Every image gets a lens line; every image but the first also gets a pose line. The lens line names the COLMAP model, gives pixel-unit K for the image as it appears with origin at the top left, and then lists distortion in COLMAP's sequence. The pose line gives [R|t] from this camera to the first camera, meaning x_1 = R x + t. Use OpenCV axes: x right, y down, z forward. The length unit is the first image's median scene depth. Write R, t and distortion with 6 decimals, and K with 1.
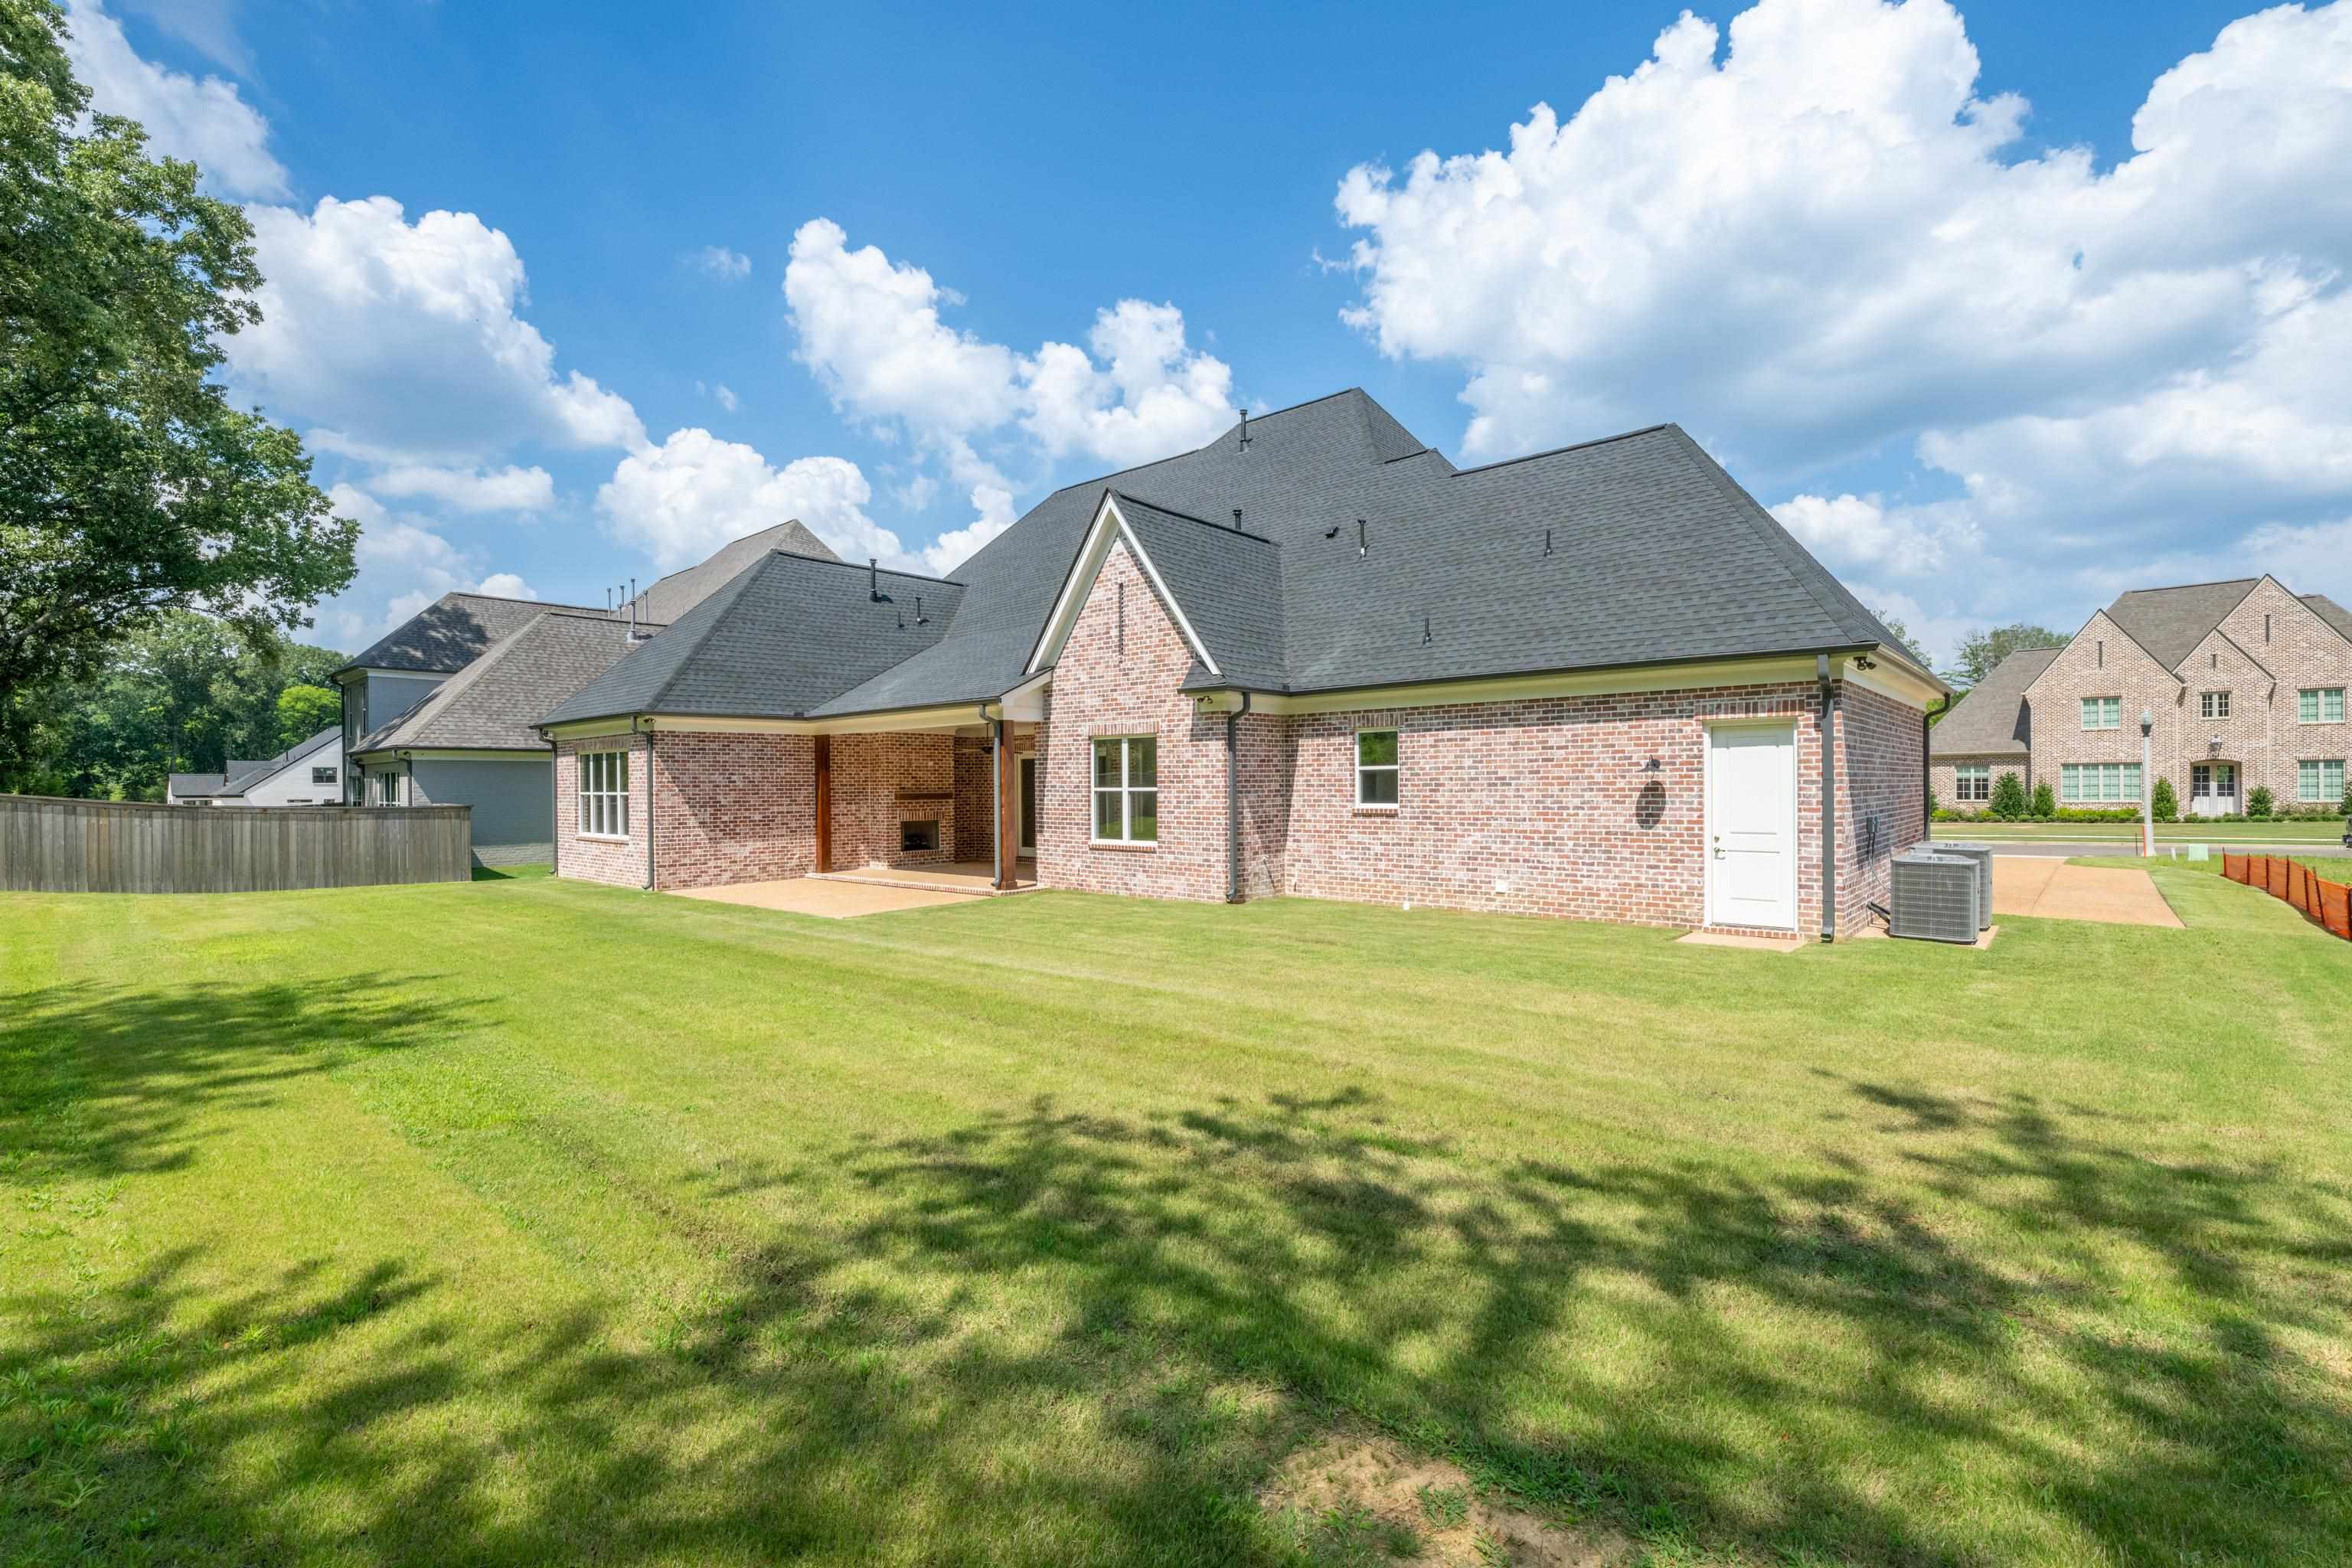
lens RADIAL K [[1016.1, 0, 1161.5], [0, 1016.1, 778.7], [0, 0, 1]] dist [0.000041, -0.000269]
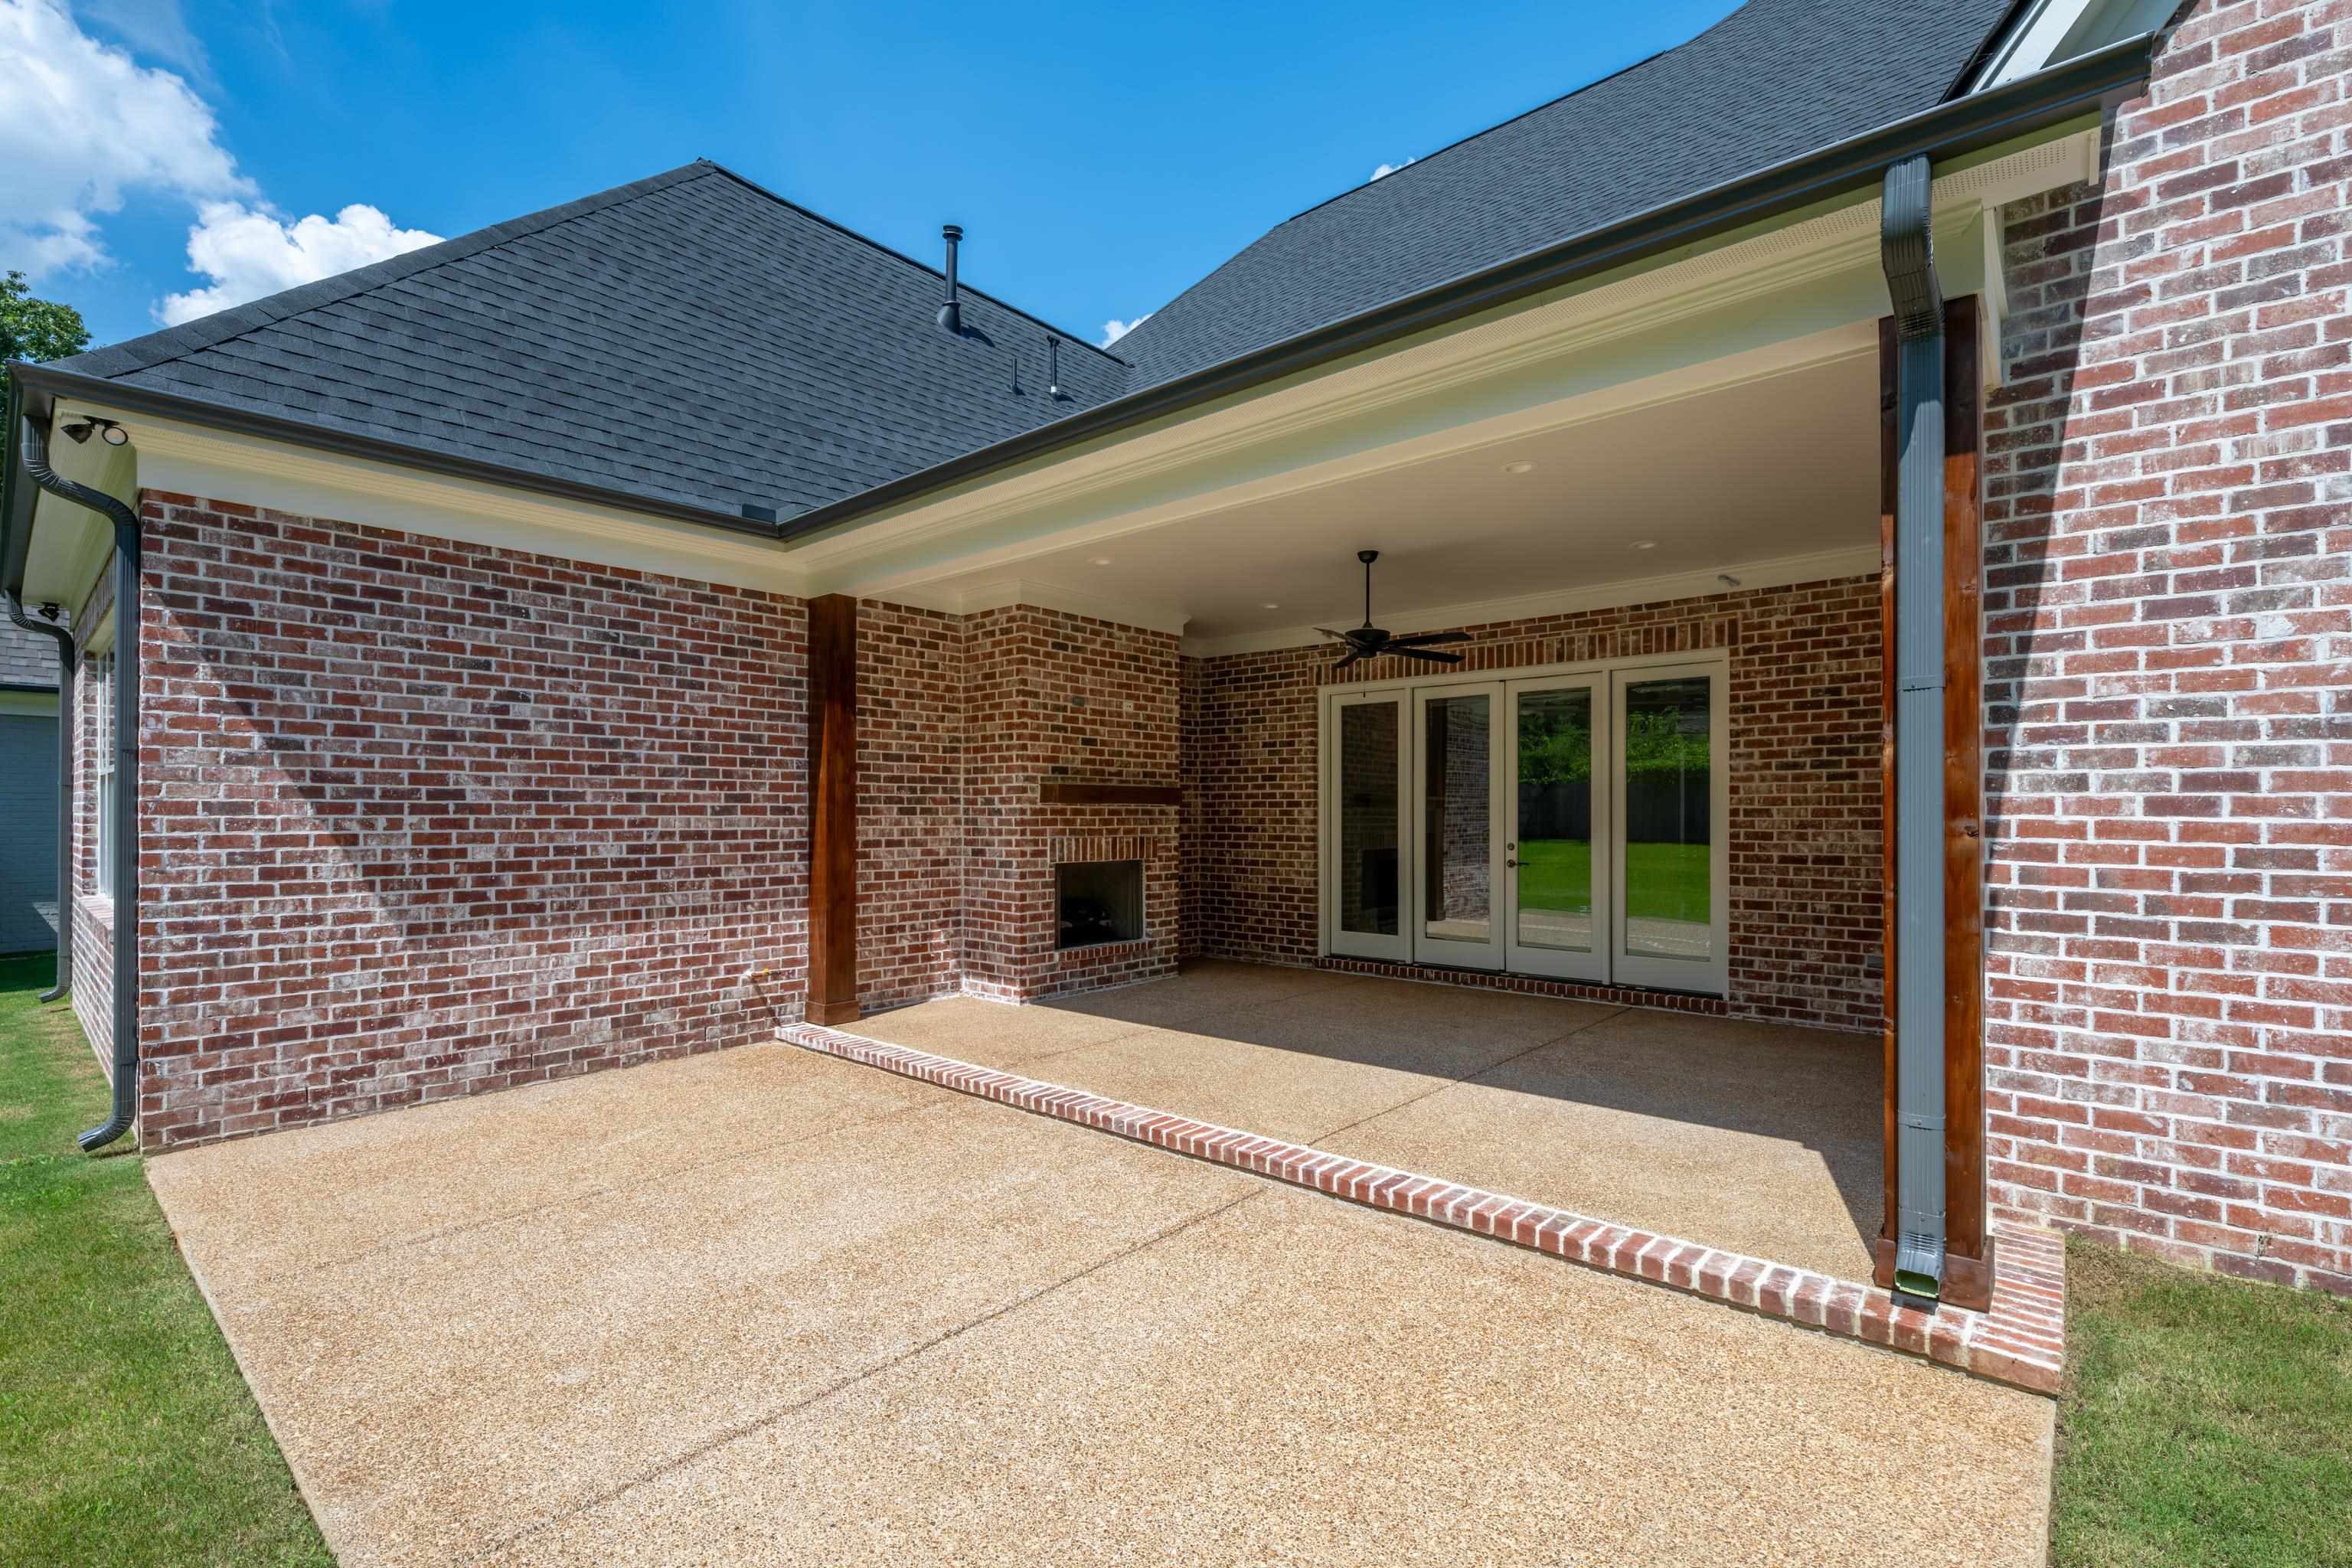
lens RADIAL K [[1016.1, 0, 1193.6], [0, 1016.1, 803.3], [0, 0, 1]] dist [0.000041, -0.000269]
pose [[0.998794, 0.010132, 0.048046, -0.232796], [-0.009787, 0.999925, -0.007414, 0.023917], [-0.048118, 0.006935, 0.998818, 0.668743]]
